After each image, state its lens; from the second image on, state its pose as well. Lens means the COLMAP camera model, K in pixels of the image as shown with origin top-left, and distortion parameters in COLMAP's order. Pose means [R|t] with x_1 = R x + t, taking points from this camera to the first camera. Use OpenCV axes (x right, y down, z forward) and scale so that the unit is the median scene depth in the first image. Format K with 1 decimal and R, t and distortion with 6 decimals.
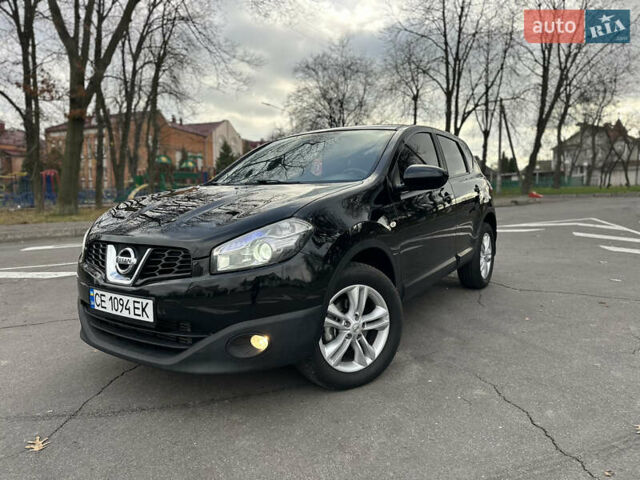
lens RADIAL K [[452.0, 0, 320.9], [0, 452.0, 242.1], [0, 0, 1]] dist [0.035021, -0.051862]
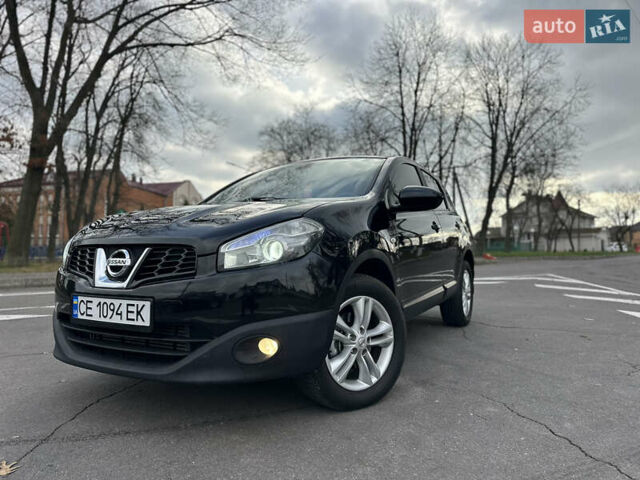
lens RADIAL K [[452.0, 0, 319.8], [0, 452.0, 245.6], [0, 0, 1]] dist [0.035021, -0.051862]
pose [[0.995981, 0.017313, 0.087881, -0.071719], [-0.005629, 0.991301, -0.131493, 0.085369], [-0.089393, 0.130470, 0.987414, 0.033365]]
